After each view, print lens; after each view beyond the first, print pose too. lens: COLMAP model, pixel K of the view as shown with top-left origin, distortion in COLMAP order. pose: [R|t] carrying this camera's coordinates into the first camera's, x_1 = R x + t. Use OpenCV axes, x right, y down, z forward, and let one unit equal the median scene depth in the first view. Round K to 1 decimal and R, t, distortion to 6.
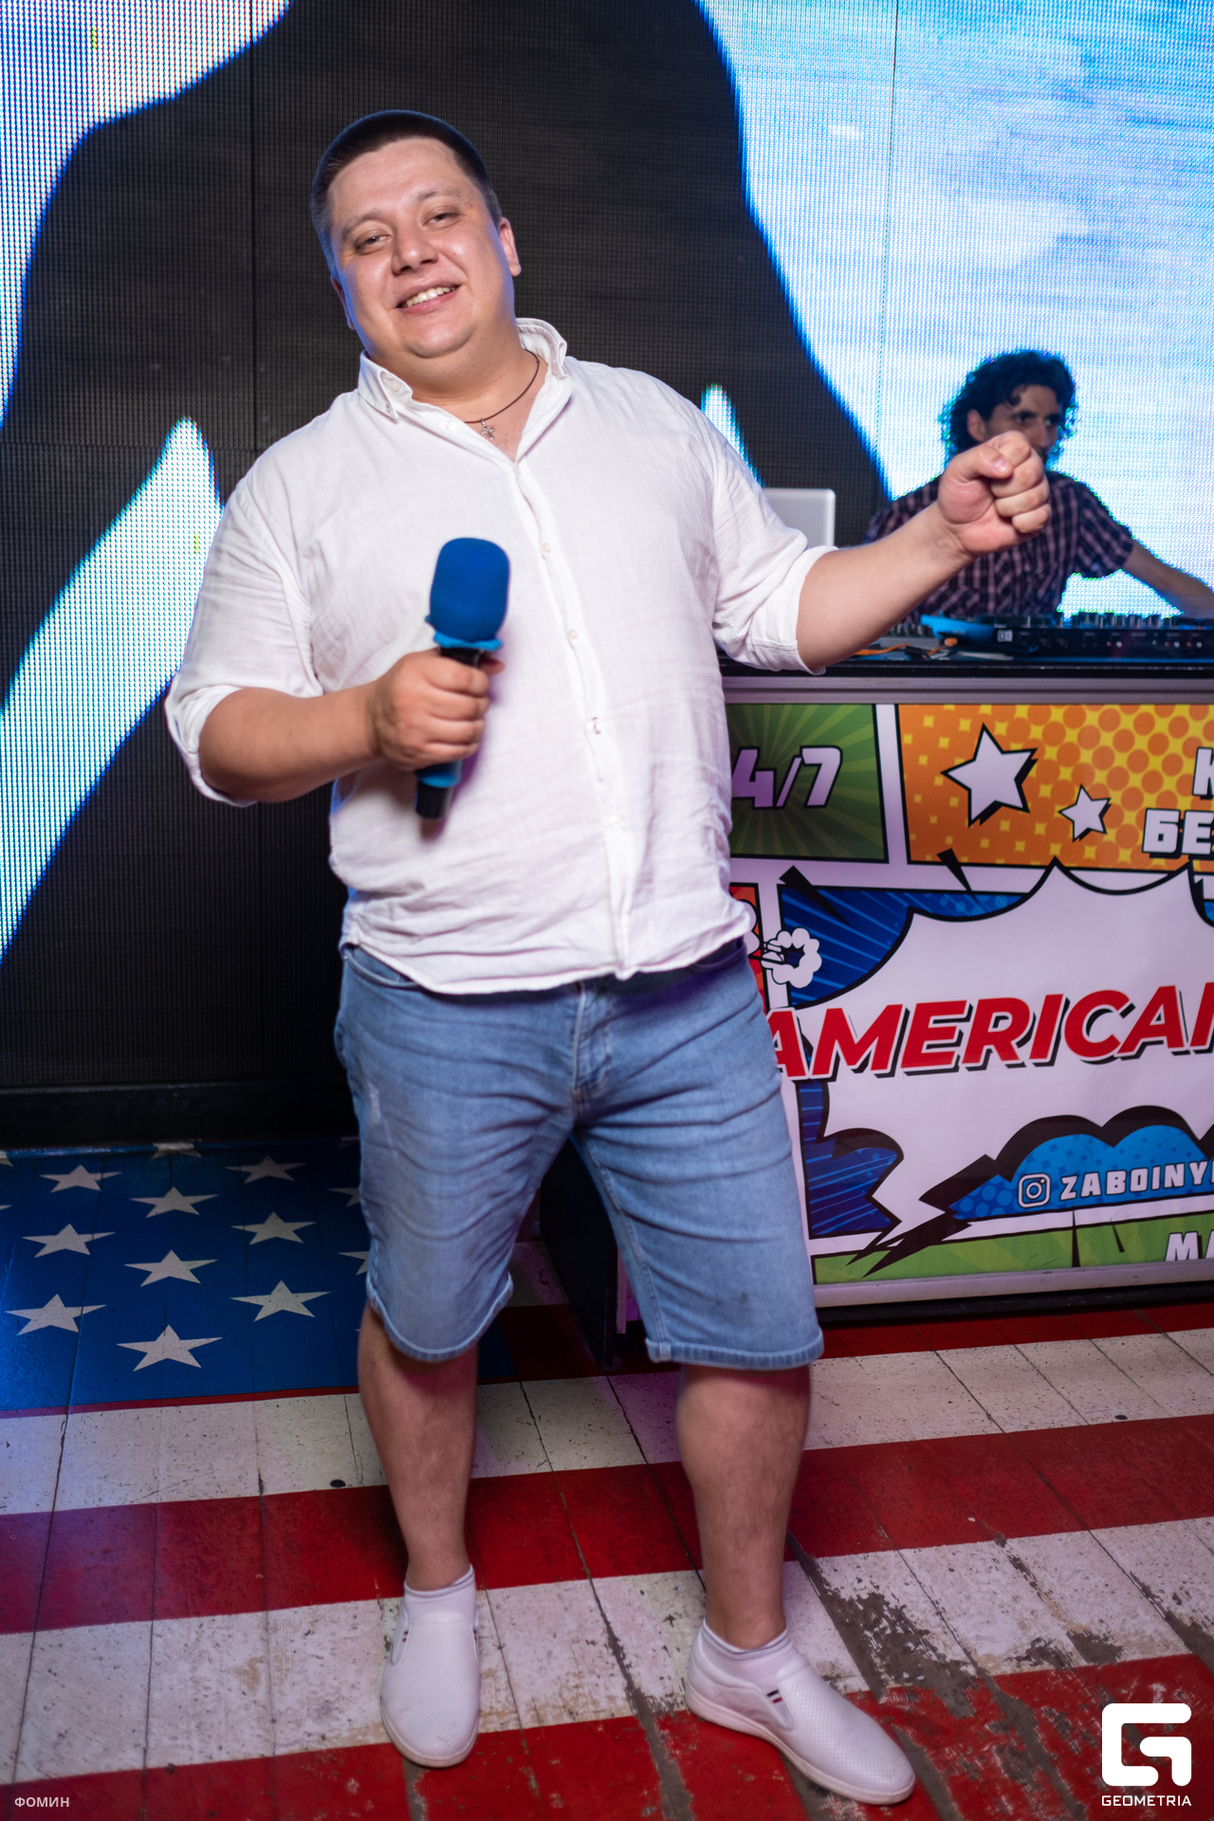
lens RADIAL K [[1792.1, 0, 607.0], [0, 1792.1, 910.5], [0, 0, 1]] dist [-0.042425, 0.018017]
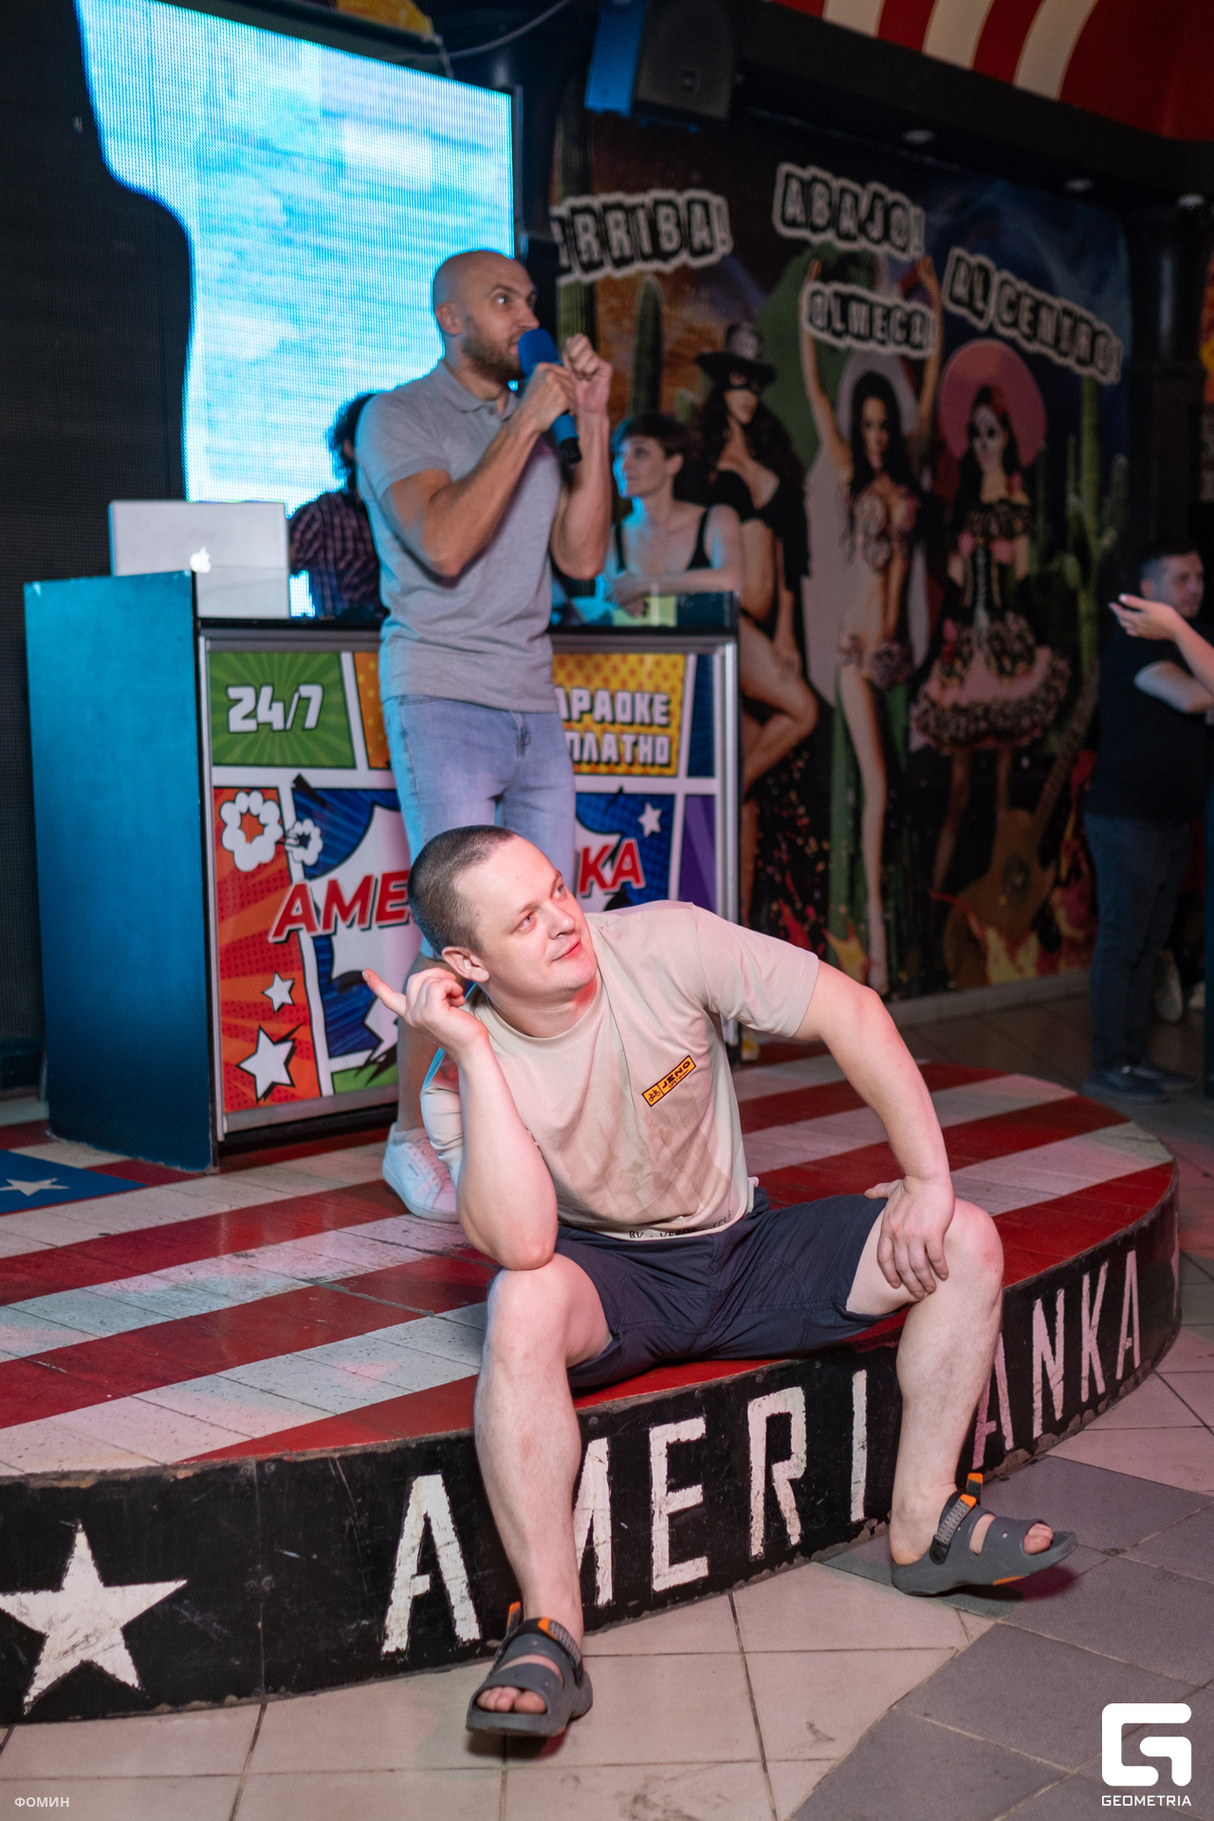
lens RADIAL K [[1792.1, 0, 607.0], [0, 1792.1, 910.5], [0, 0, 1]] dist [-0.042425, 0.018017]
pose [[0.847838, -0.111668, 0.518363, -0.406790], [0.148568, 0.988445, -0.030064, 0.151124], [-0.509016, 0.102502, 0.854632, -0.268209]]
